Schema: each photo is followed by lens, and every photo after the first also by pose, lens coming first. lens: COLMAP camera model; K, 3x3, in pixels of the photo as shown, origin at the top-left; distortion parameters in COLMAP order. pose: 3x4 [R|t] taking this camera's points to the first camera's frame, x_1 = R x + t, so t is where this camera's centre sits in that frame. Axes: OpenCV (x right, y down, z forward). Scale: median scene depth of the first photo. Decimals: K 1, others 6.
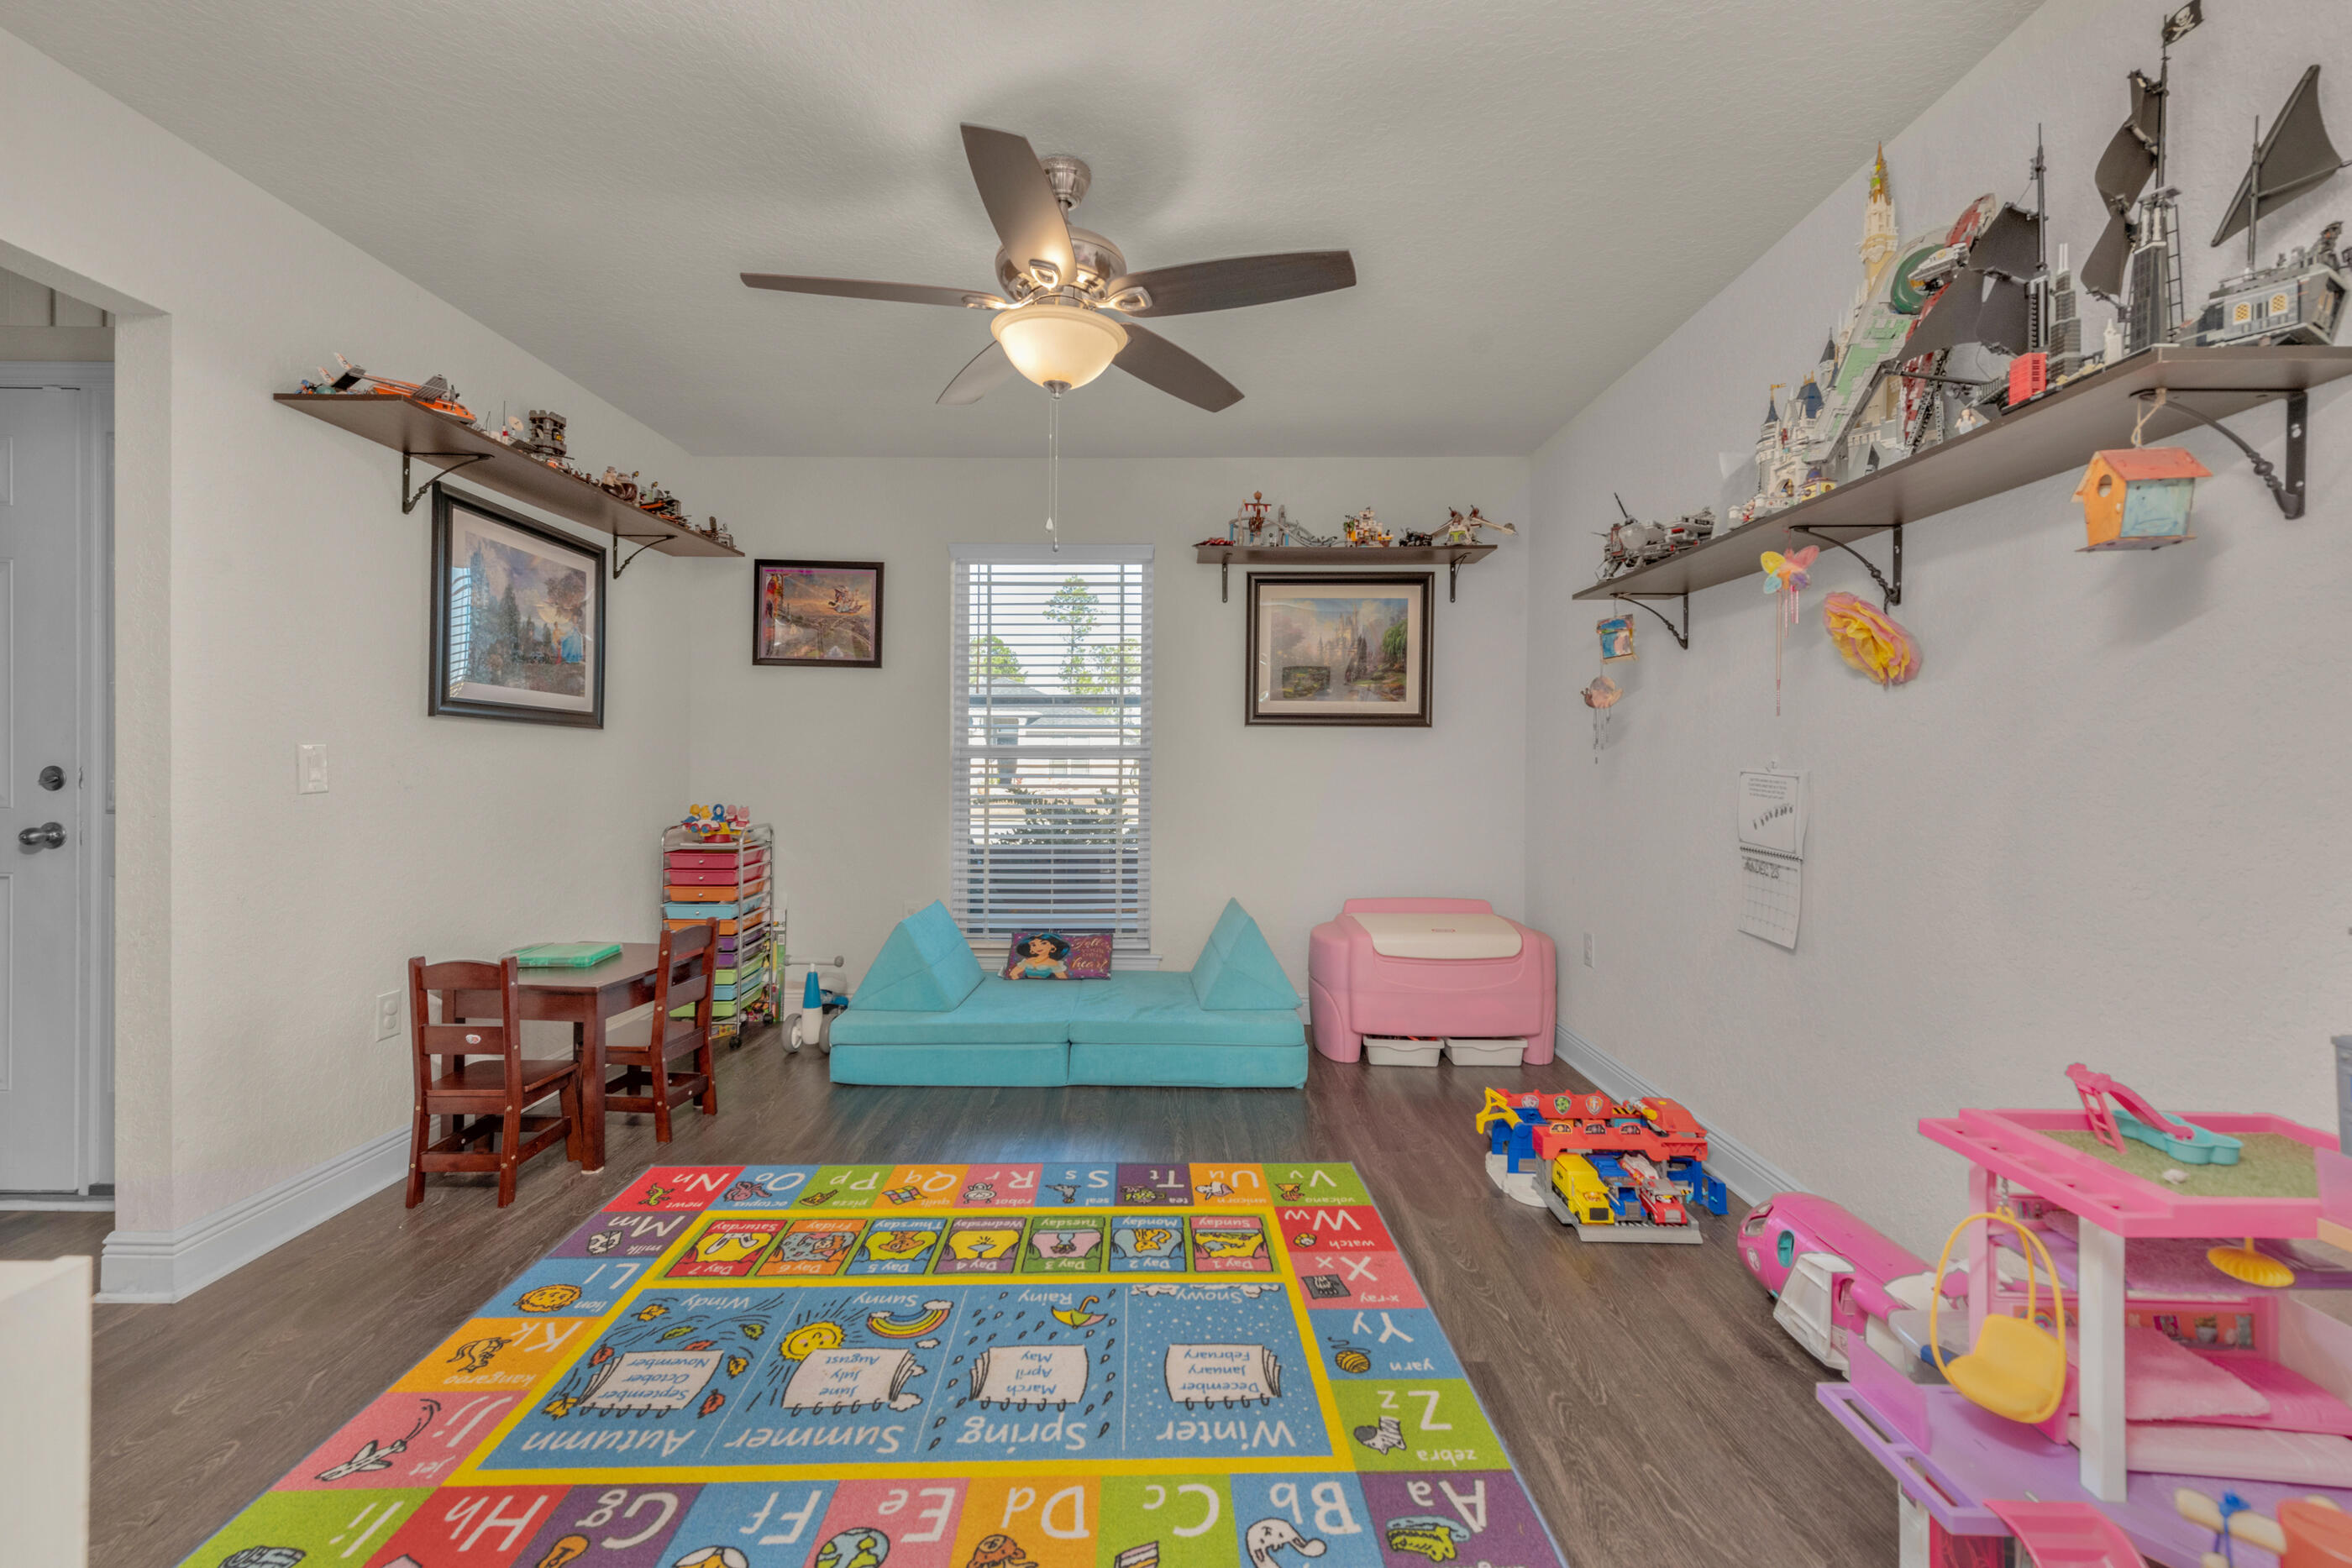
lens RADIAL K [[1050.0, 0, 1181.8], [0, 1050.0, 771.7], [0, 0, 1]] dist [0.031741, -0.000095]
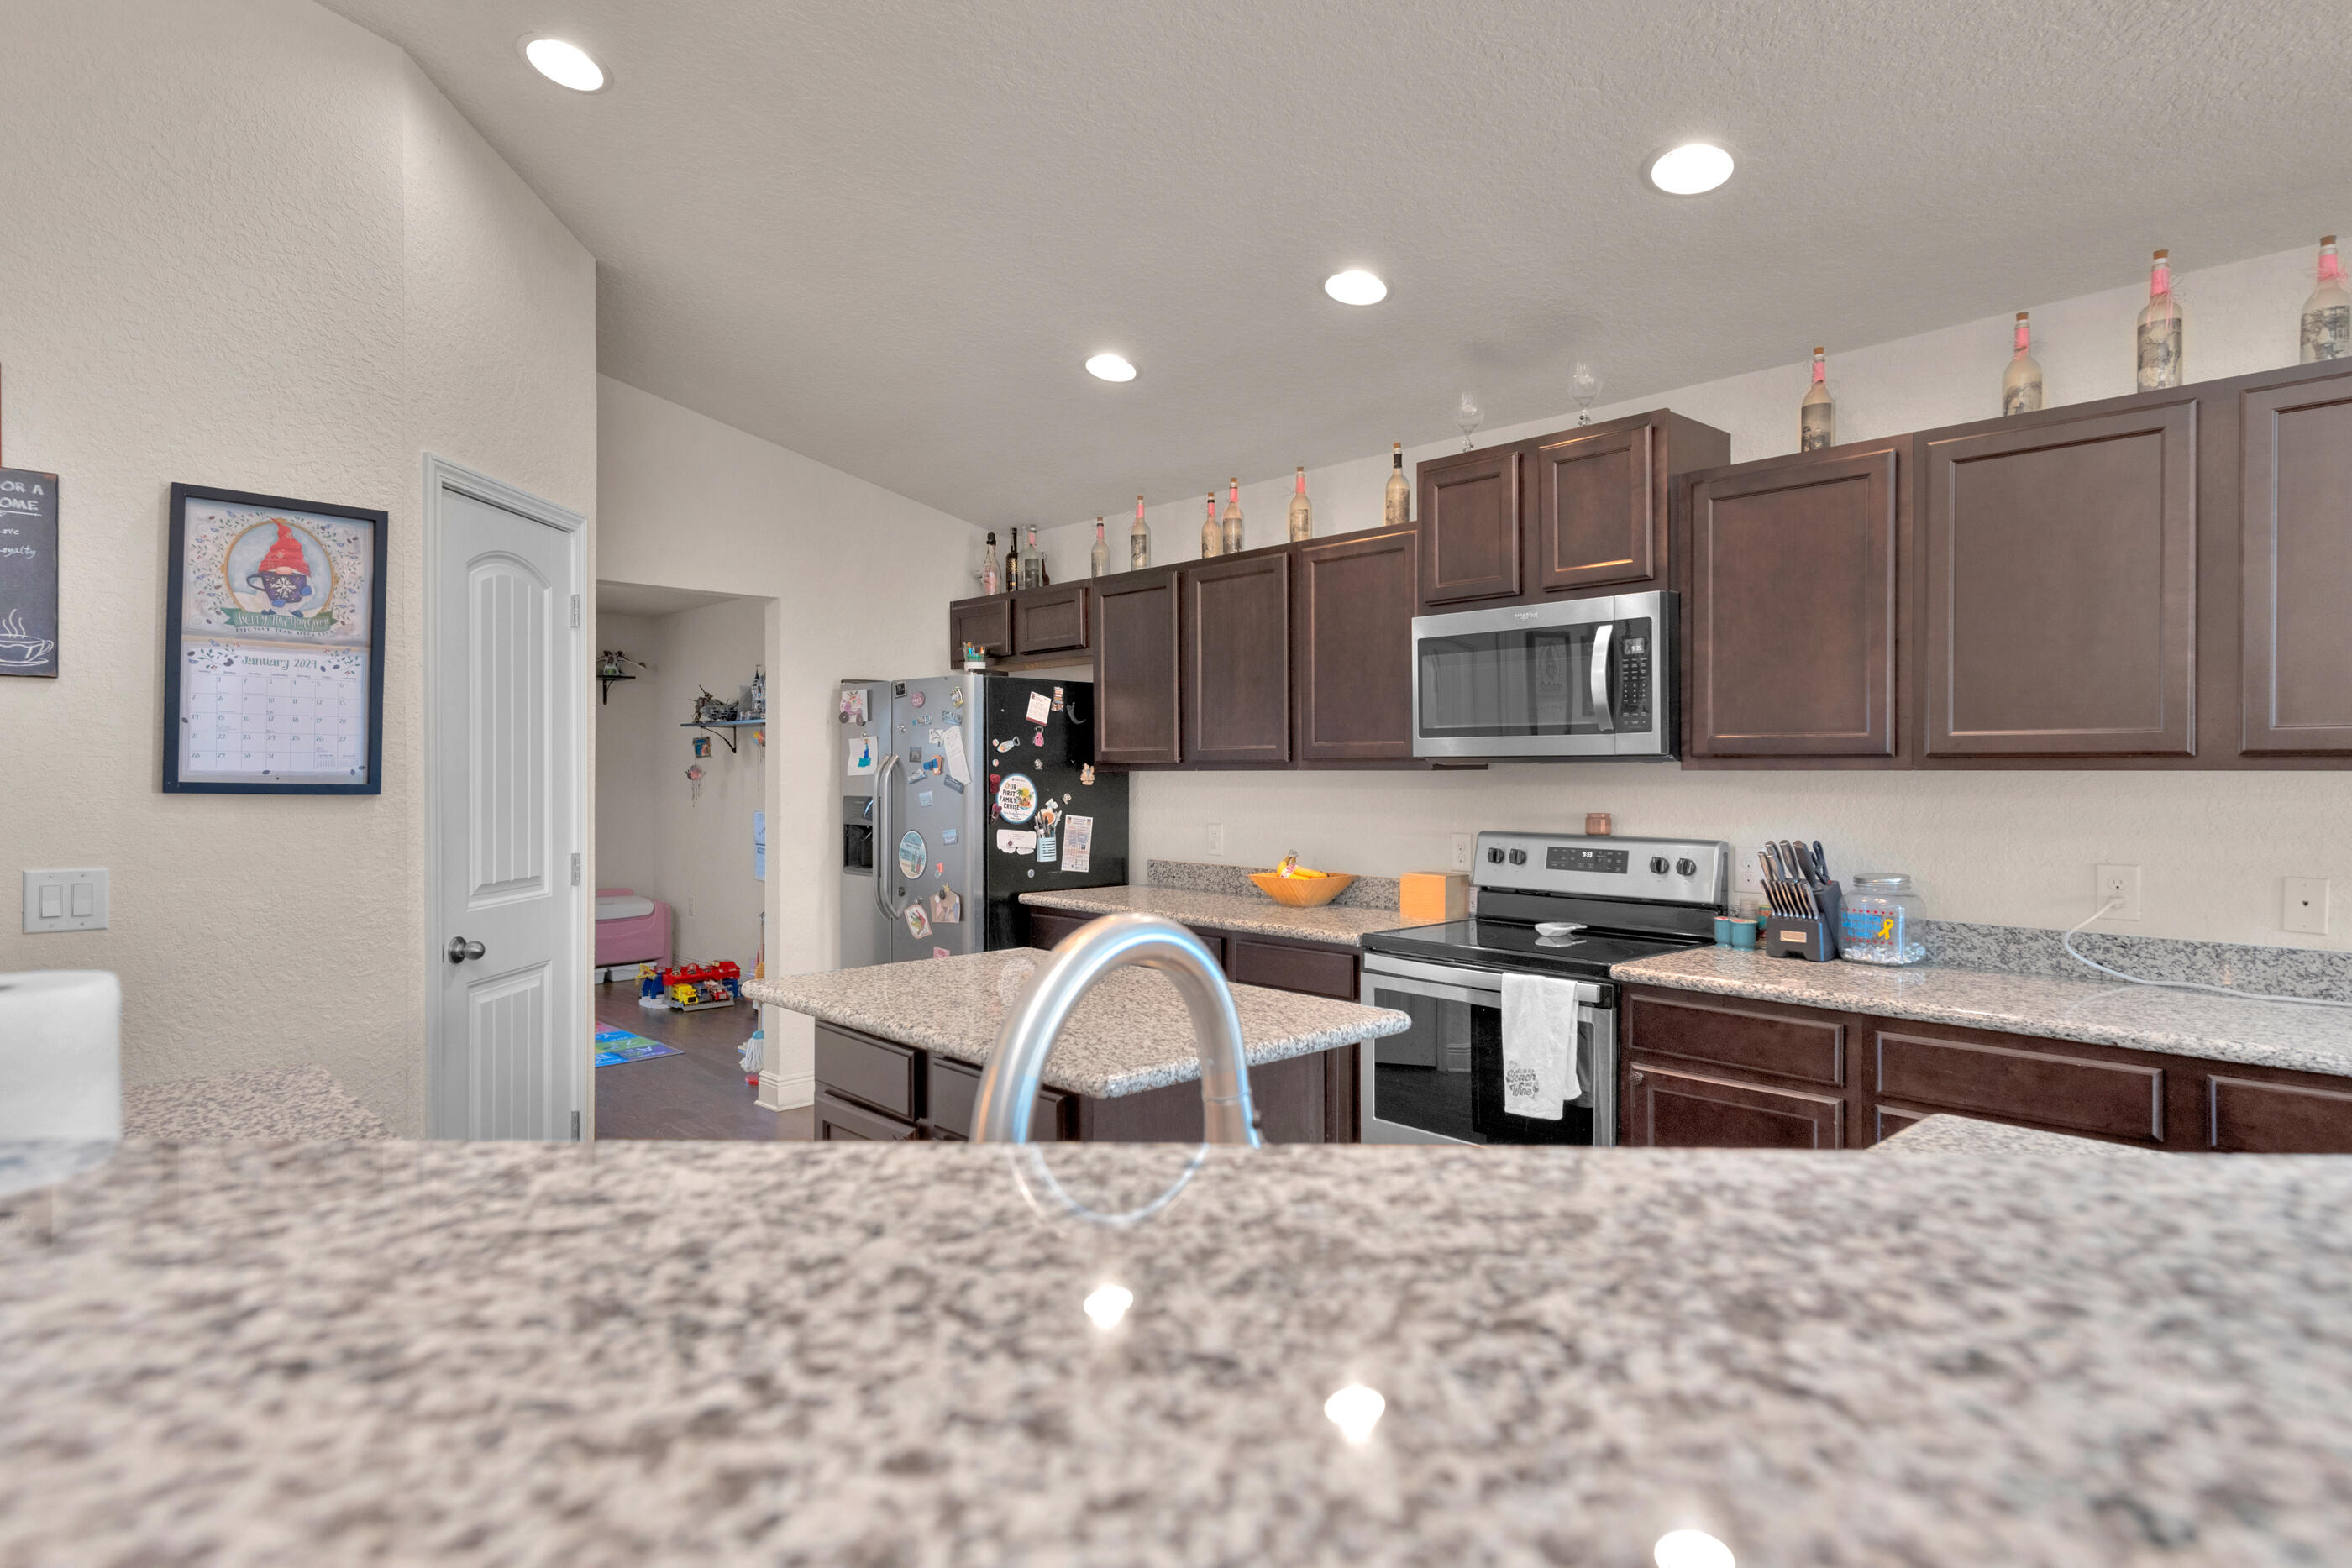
lens RADIAL K [[1241.0, 0, 1186.4], [0, 1241.0, 765.0], [0, 0, 1]] dist [0.021255, 0.001800]
pose [[0.742438, -0.004402, 0.669901, -0.623843], [0.016022, 0.999809, -0.011187, -0.056823], [-0.669723, 0.019039, 0.742367, -1.743376]]
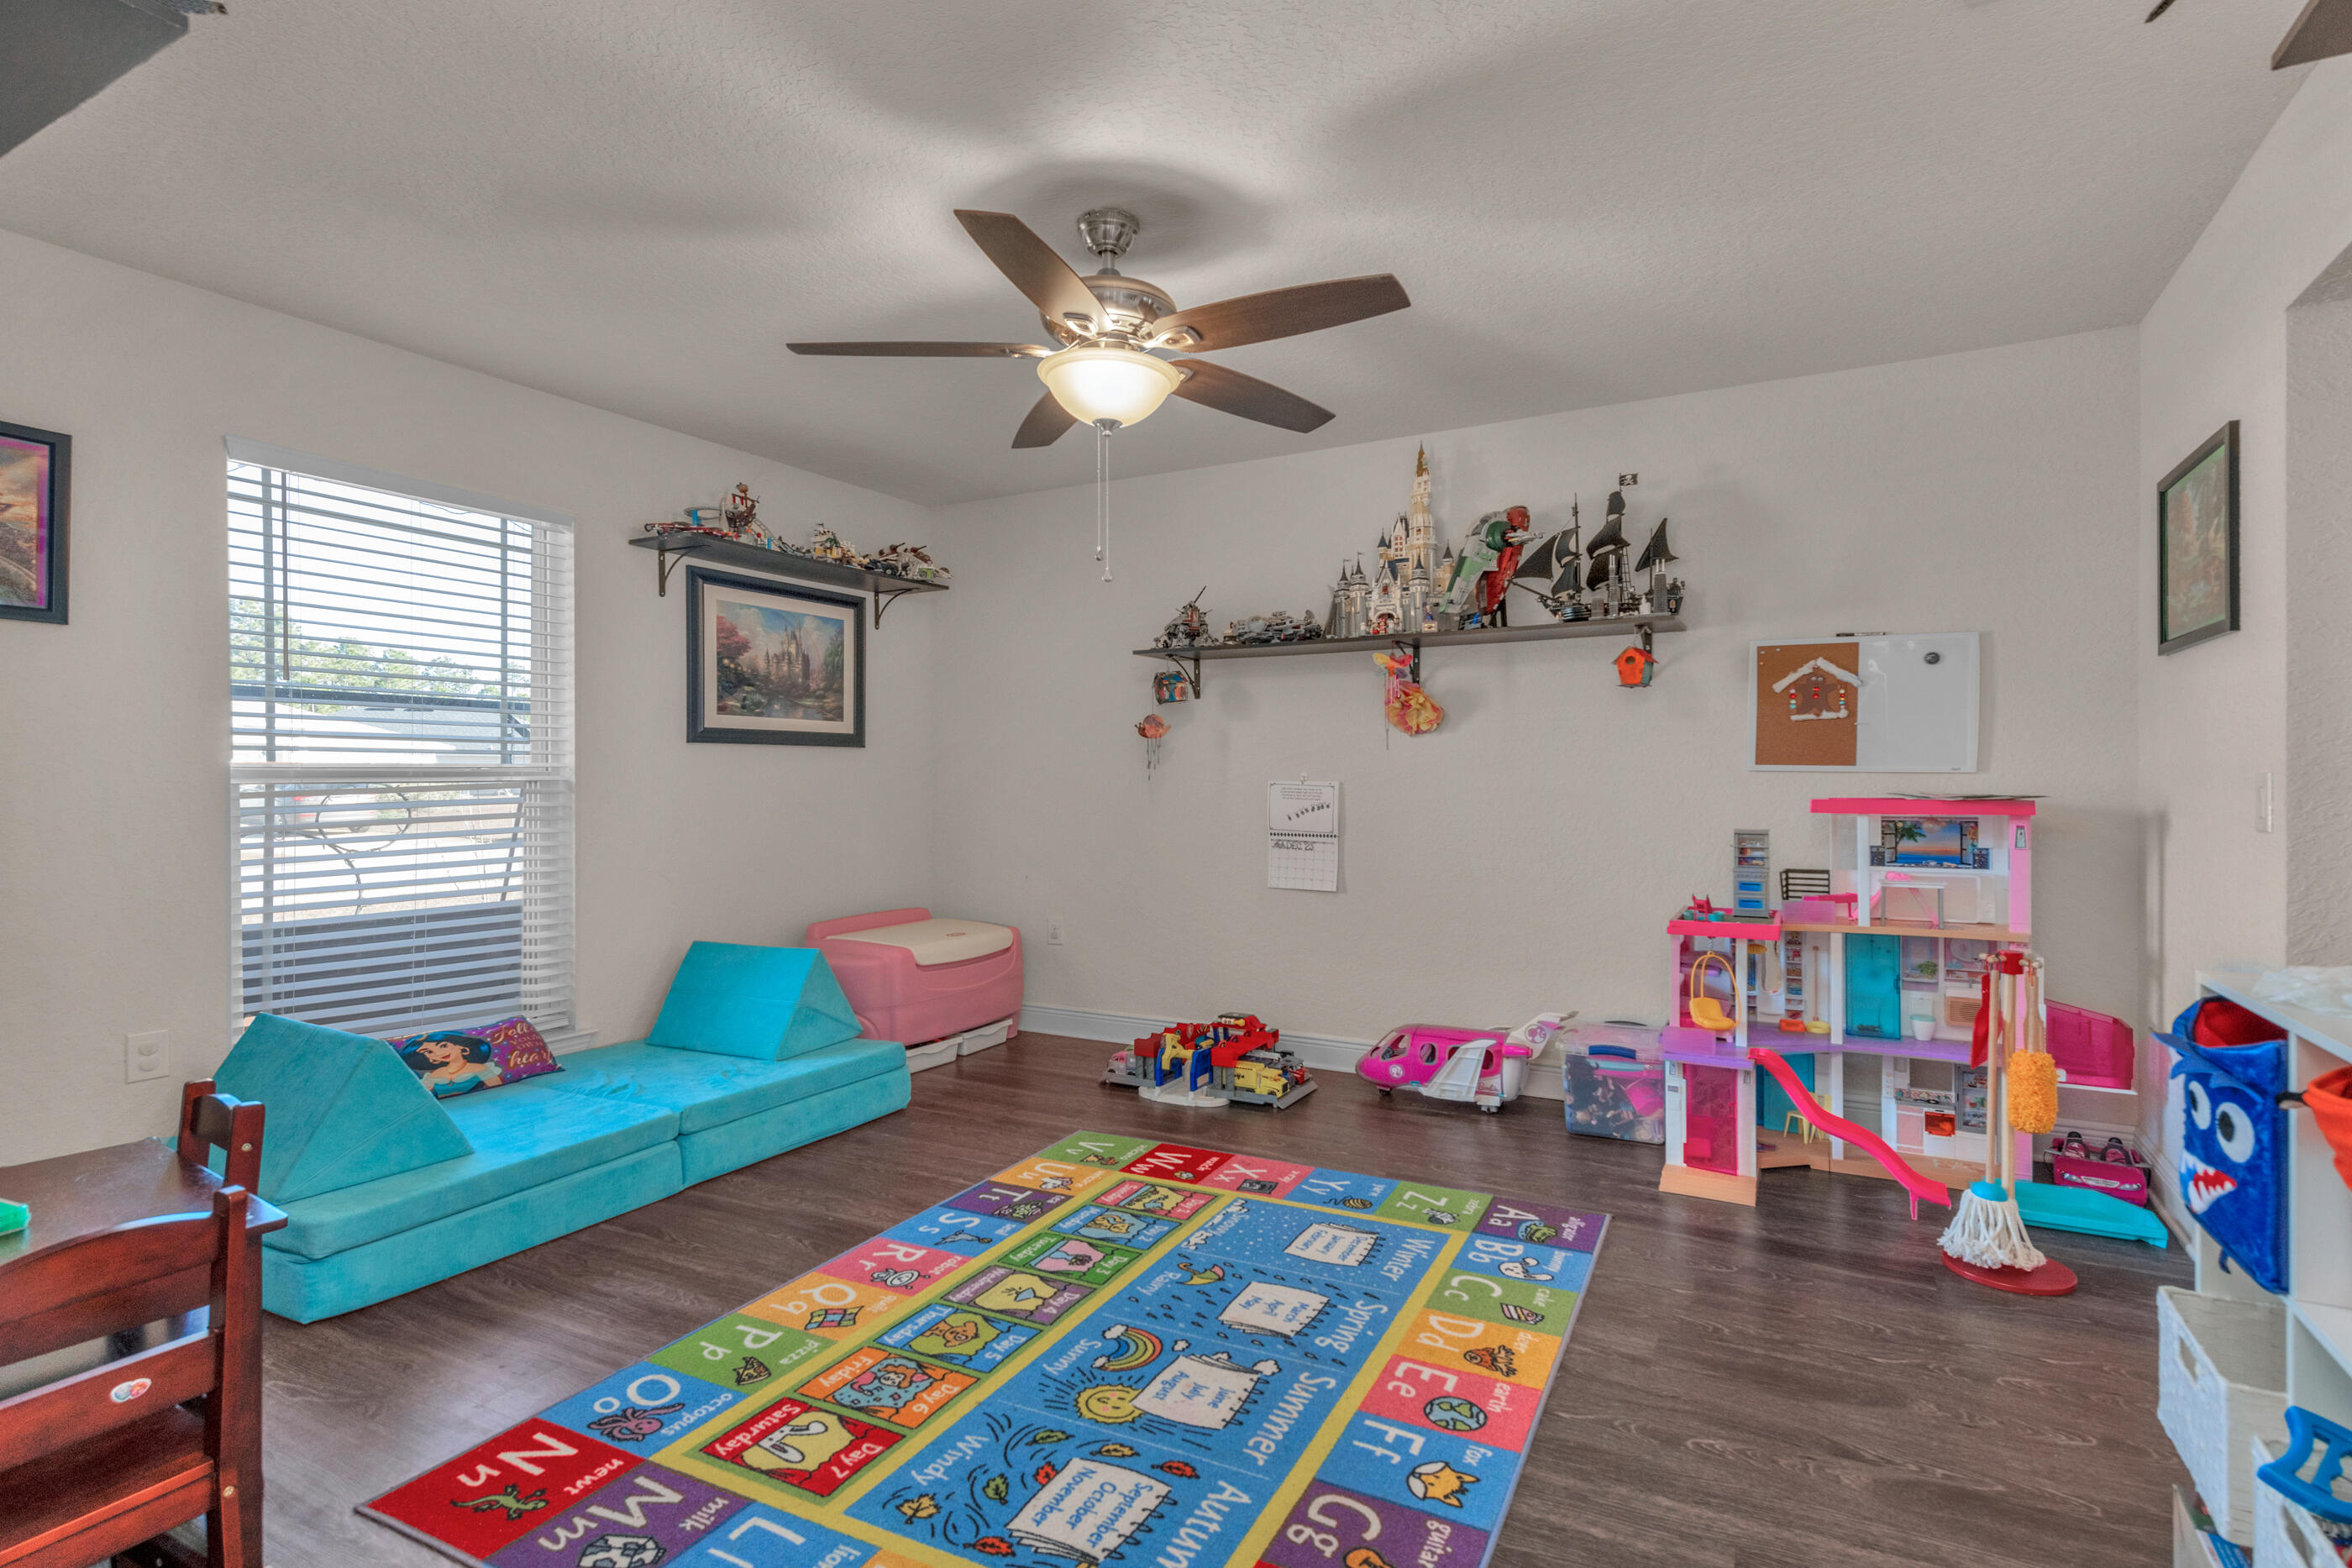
lens RADIAL K [[1034.2, 0, 1217.4], [0, 1034.2, 783.3], [0, 0, 1]] dist [0.015410, -0.000151]
pose [[0.495563, -0.014963, 0.868443, -0.843826], [0.020595, 0.999773, 0.005474, -0.010563], [-0.868328, 0.015173, 0.495759, 0.354403]]
